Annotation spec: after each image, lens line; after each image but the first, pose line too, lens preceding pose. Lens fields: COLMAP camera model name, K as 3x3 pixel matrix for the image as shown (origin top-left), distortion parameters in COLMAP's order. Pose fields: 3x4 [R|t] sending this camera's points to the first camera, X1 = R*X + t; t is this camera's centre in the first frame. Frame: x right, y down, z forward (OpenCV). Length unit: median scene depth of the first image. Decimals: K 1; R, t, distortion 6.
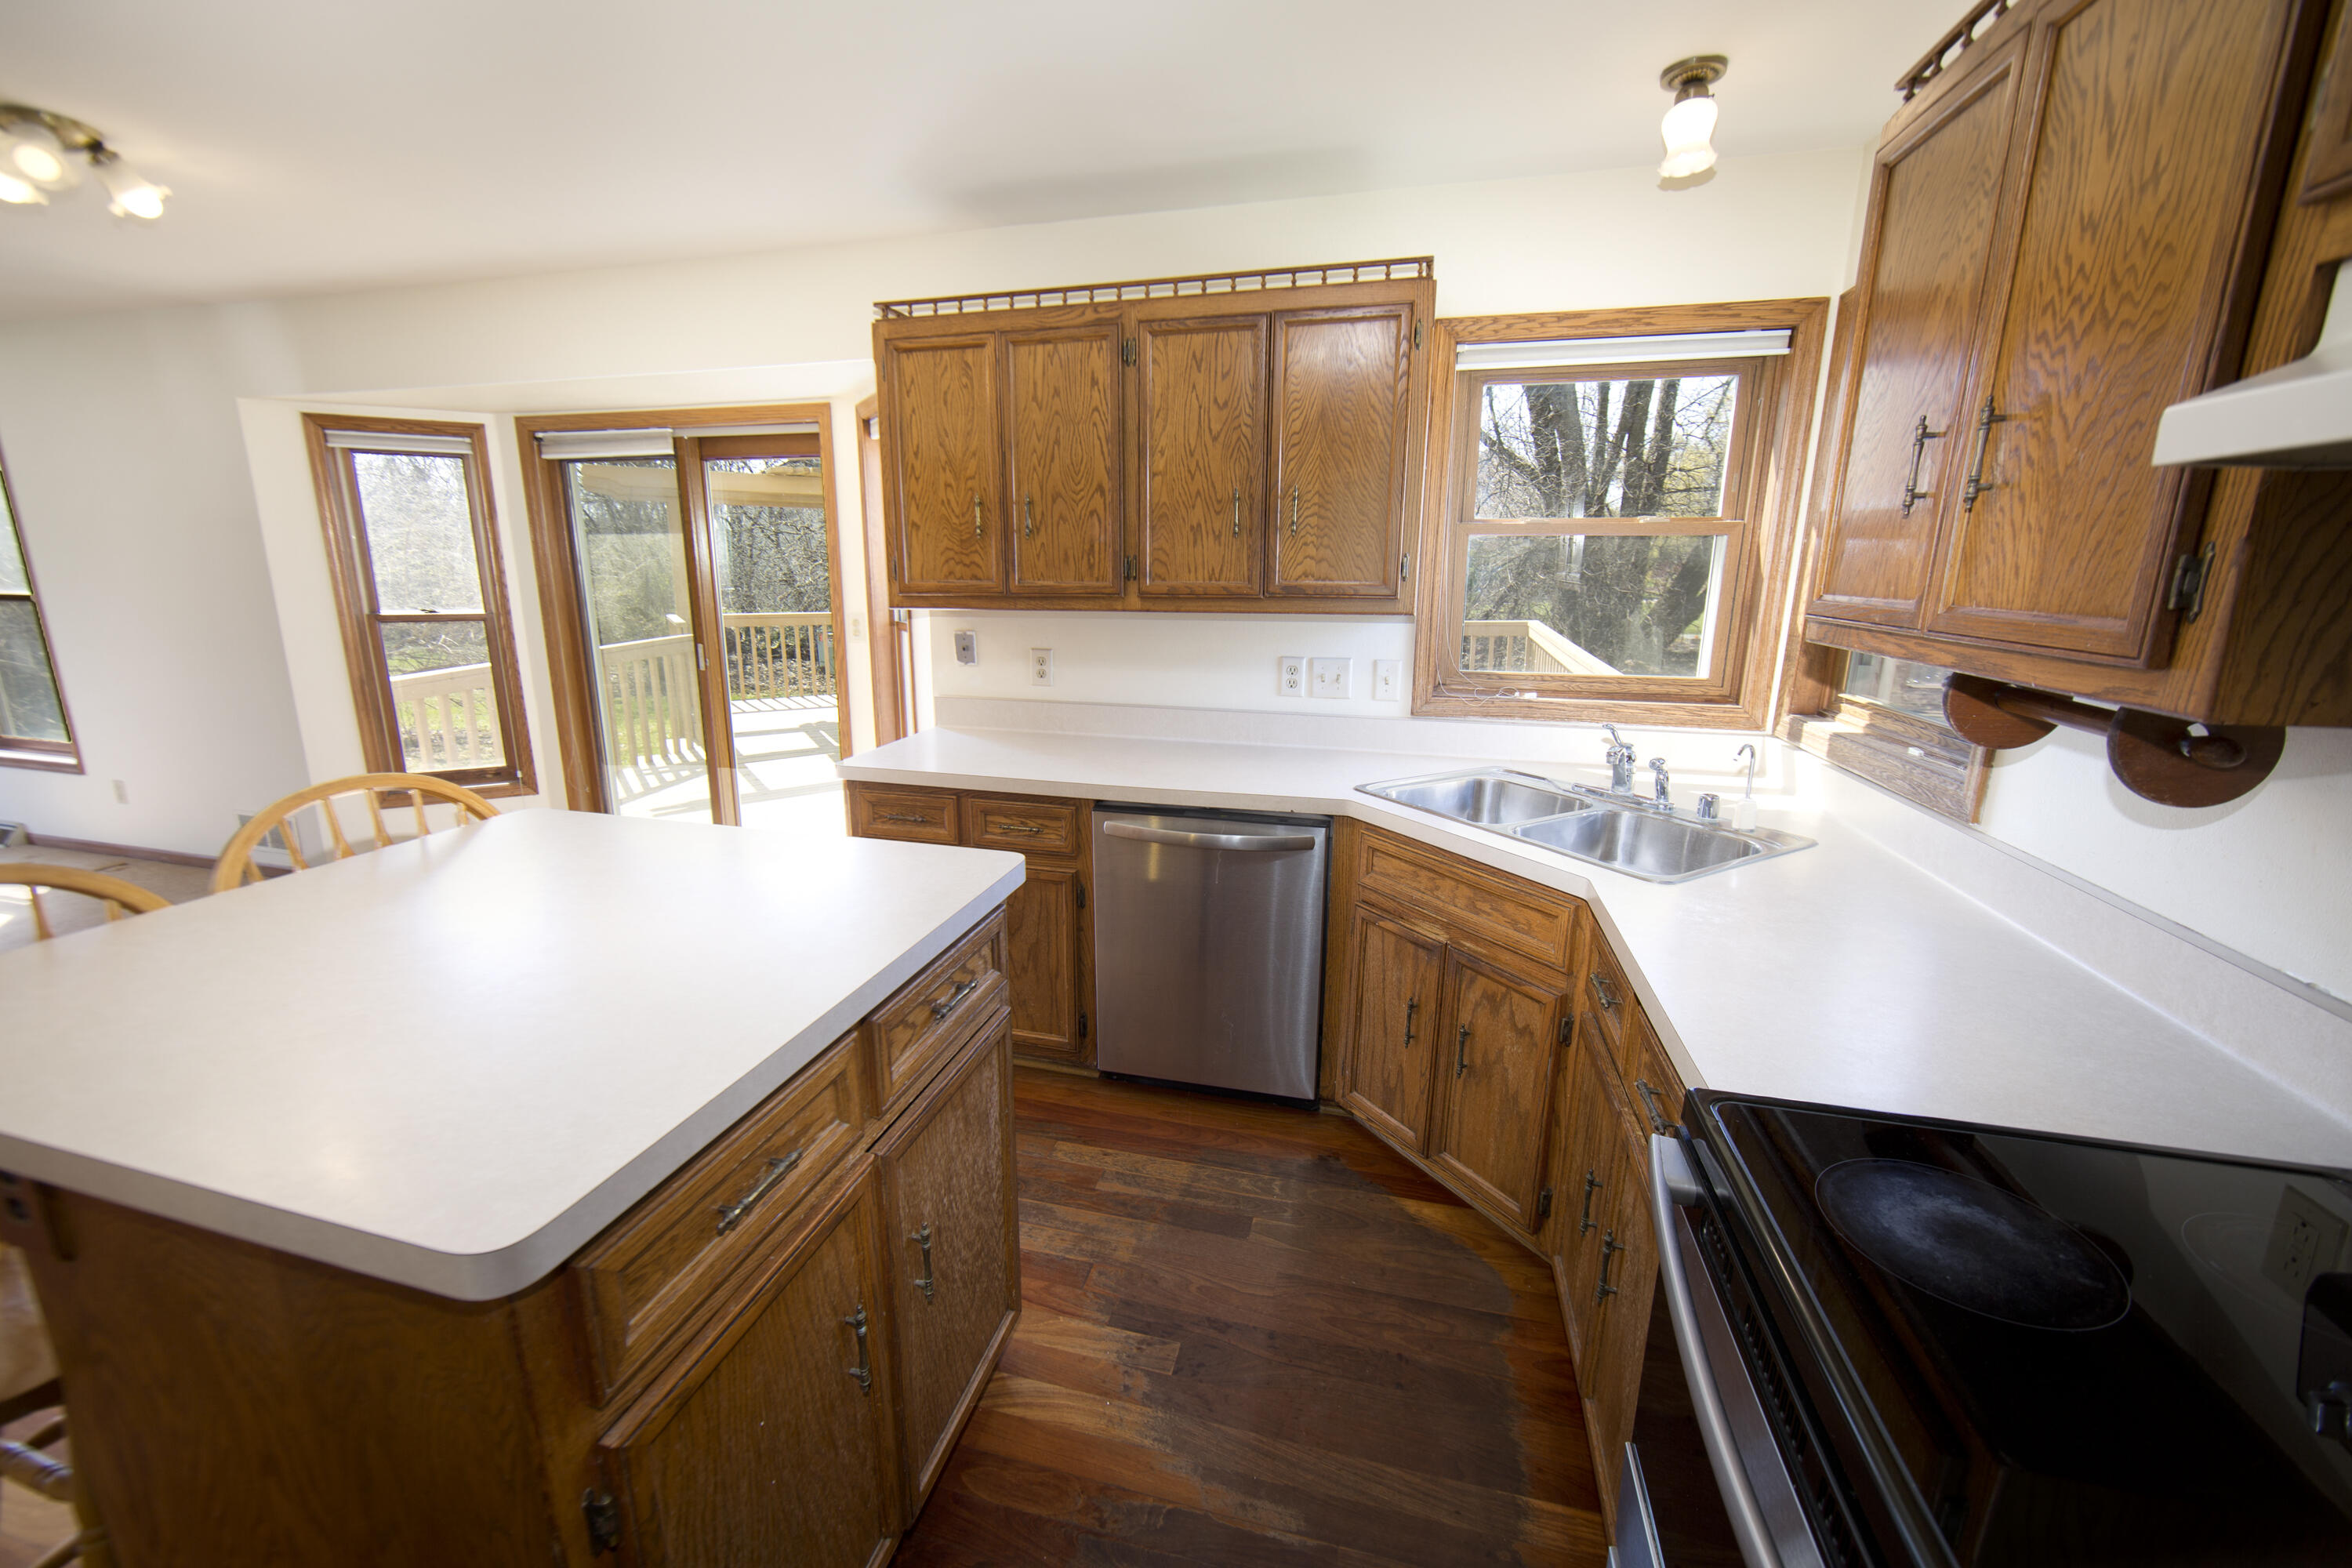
lens RADIAL K [[921.8, 0, 1150.5], [0, 921.8, 794.9], [0, 0, 1]] dist [-0.004386, -0.000012]
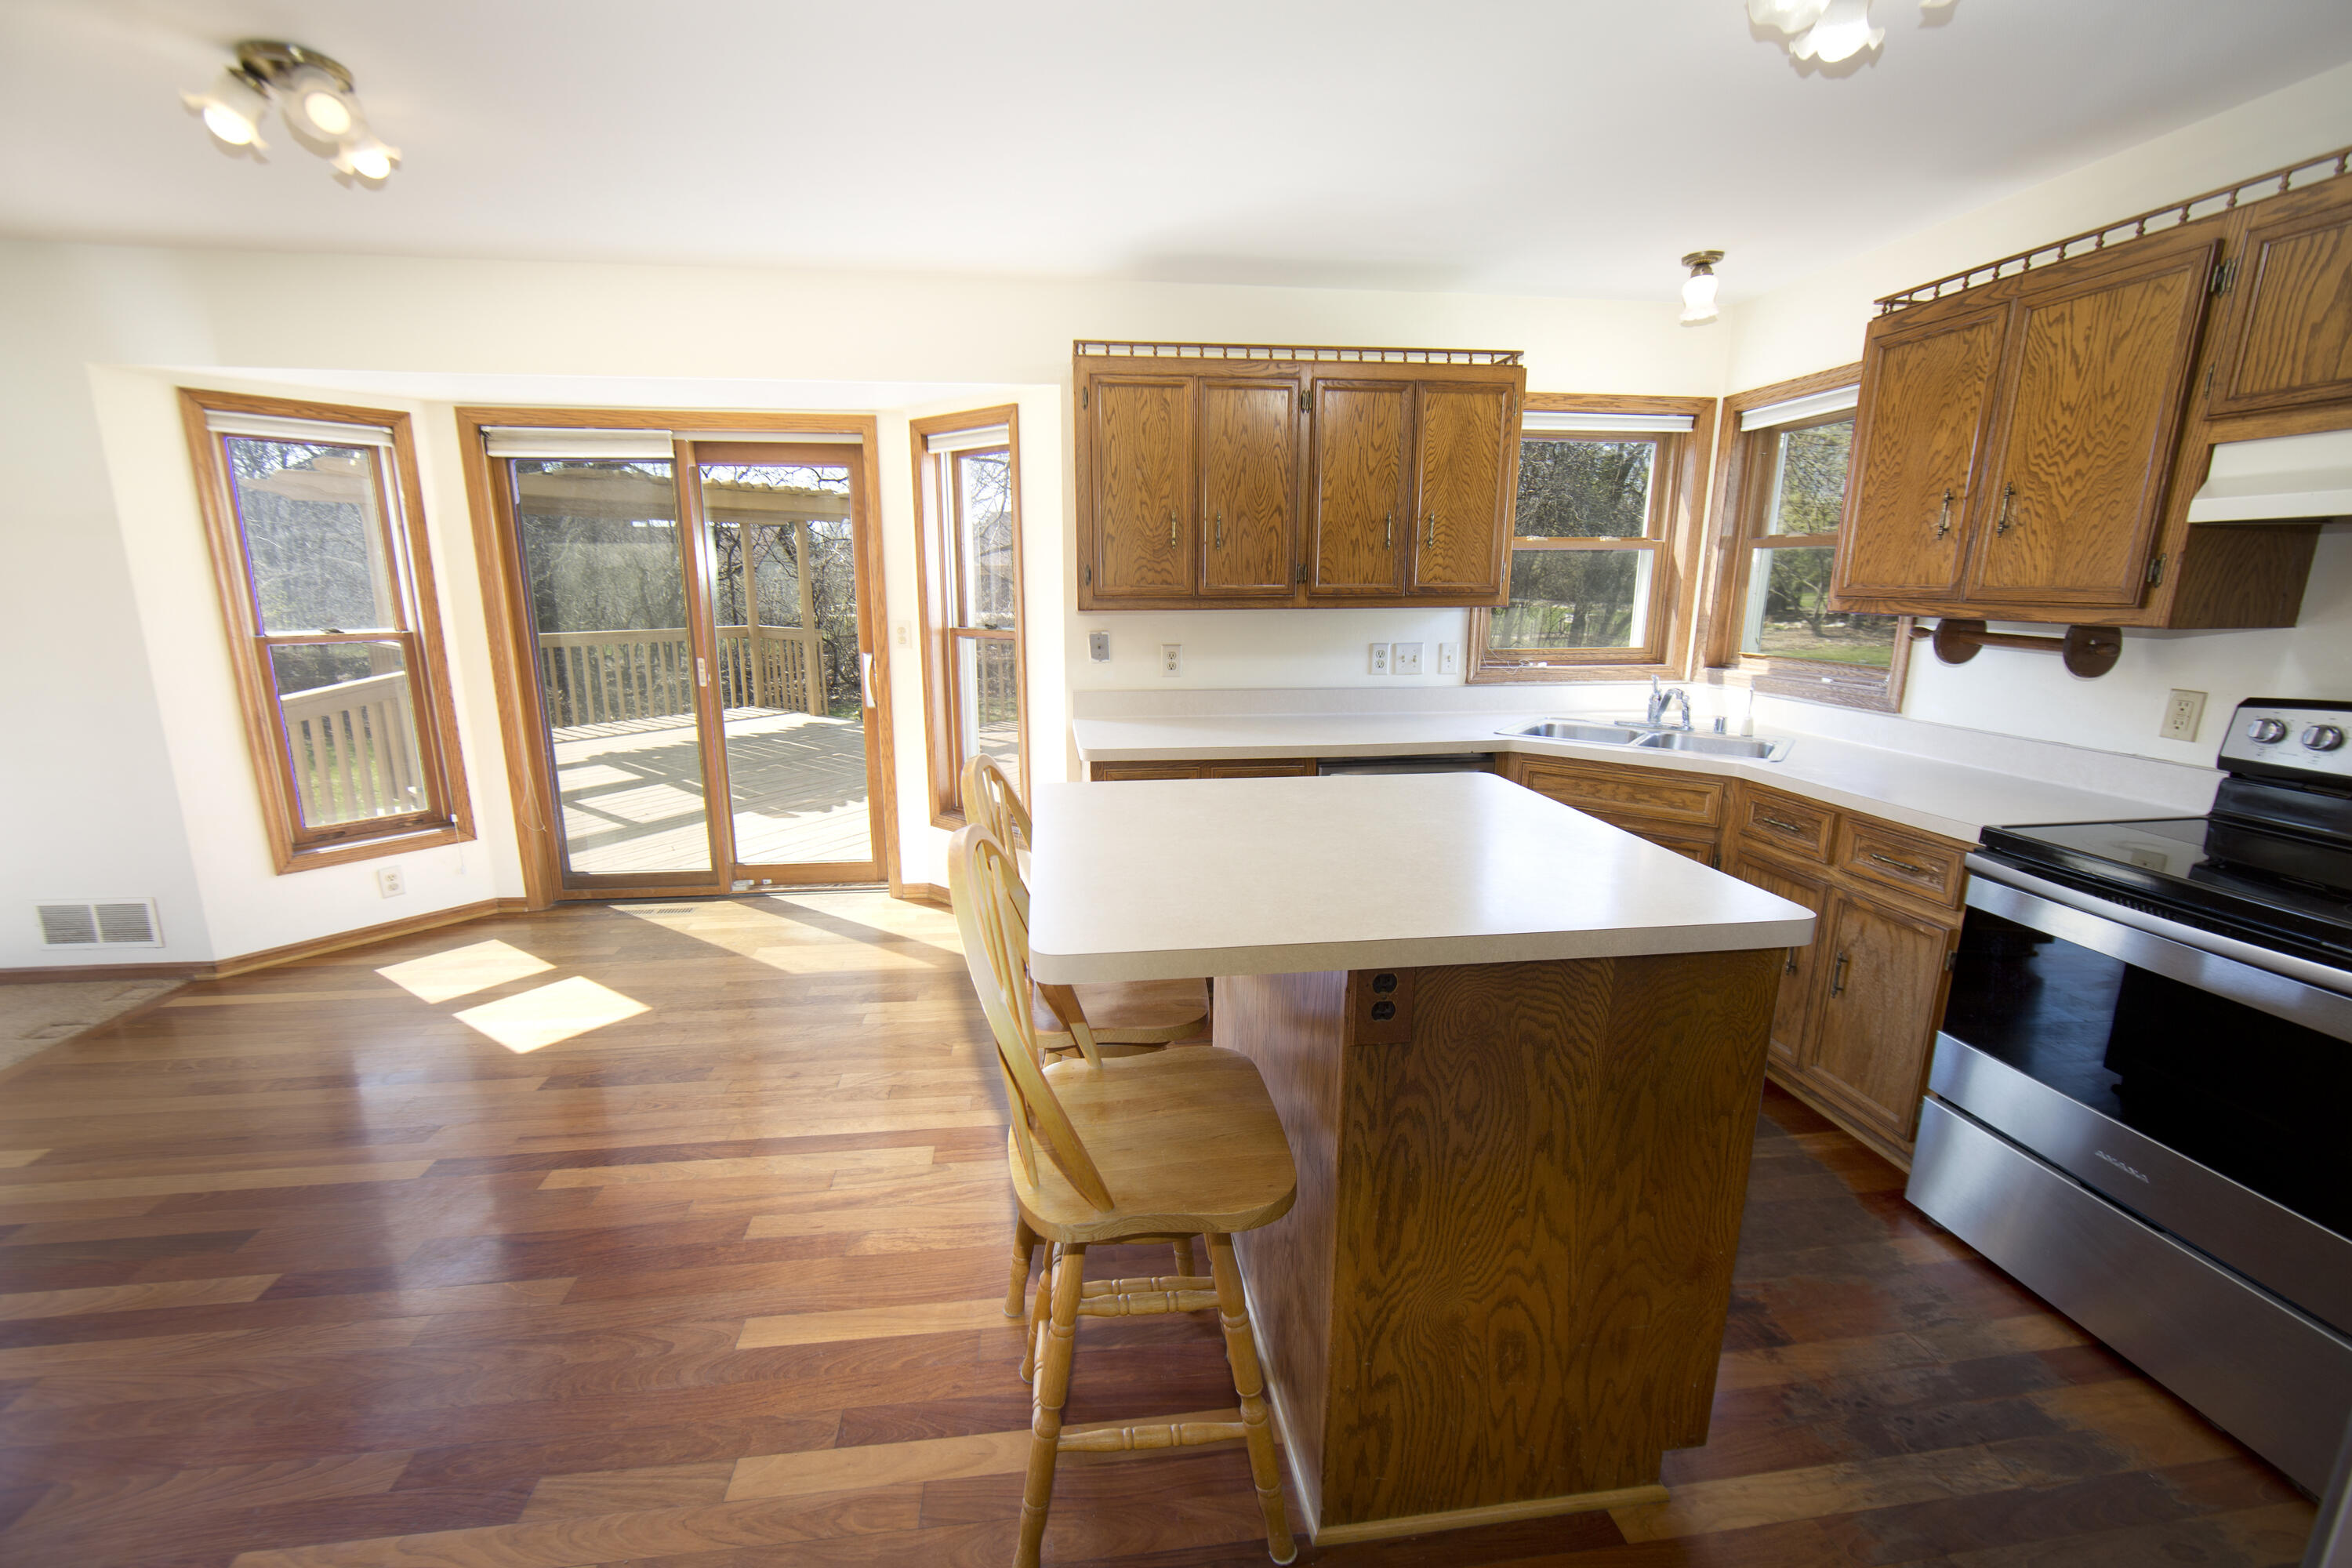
lens RADIAL K [[921.8, 0, 1161.3], [0, 921.8, 796.9], [0, 0, 1]] dist [-0.004386, -0.000012]
pose [[0.925193, -0.091730, 0.368244, -0.688756], [0.096439, 0.995323, 0.005640, 0.028414], [-0.367039, 0.030295, 0.929712, -0.076129]]
